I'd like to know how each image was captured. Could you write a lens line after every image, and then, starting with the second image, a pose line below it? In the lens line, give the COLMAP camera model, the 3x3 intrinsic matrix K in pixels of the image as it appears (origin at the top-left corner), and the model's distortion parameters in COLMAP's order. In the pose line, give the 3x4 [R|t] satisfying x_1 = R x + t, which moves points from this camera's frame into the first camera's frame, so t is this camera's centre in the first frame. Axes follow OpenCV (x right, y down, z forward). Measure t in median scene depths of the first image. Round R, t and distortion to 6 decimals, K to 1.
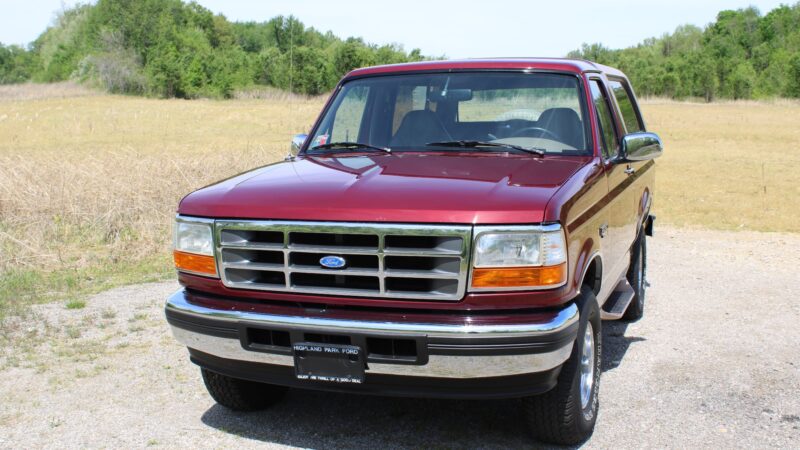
lens RADIAL K [[914.4, 0, 398.6], [0, 914.4, 231.5], [0, 0, 1]] dist [-0.068884, 0.000000]
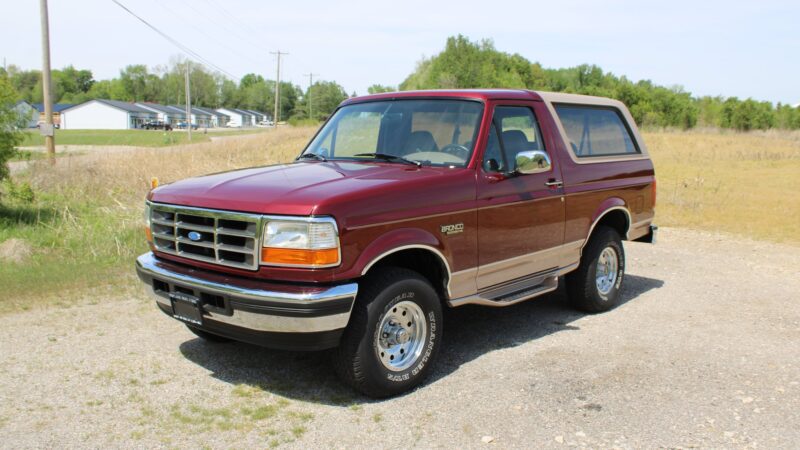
lens RADIAL K [[701.4, 0, 401.2], [0, 701.4, 222.8], [0, 0, 1]] dist [-0.098831, 0.018453]
pose [[0.928169, 0.059188, -0.367423, 0.517080], [-0.062408, 0.998046, 0.003122, -0.008166], [0.366890, 0.020032, 0.930049, 0.112093]]
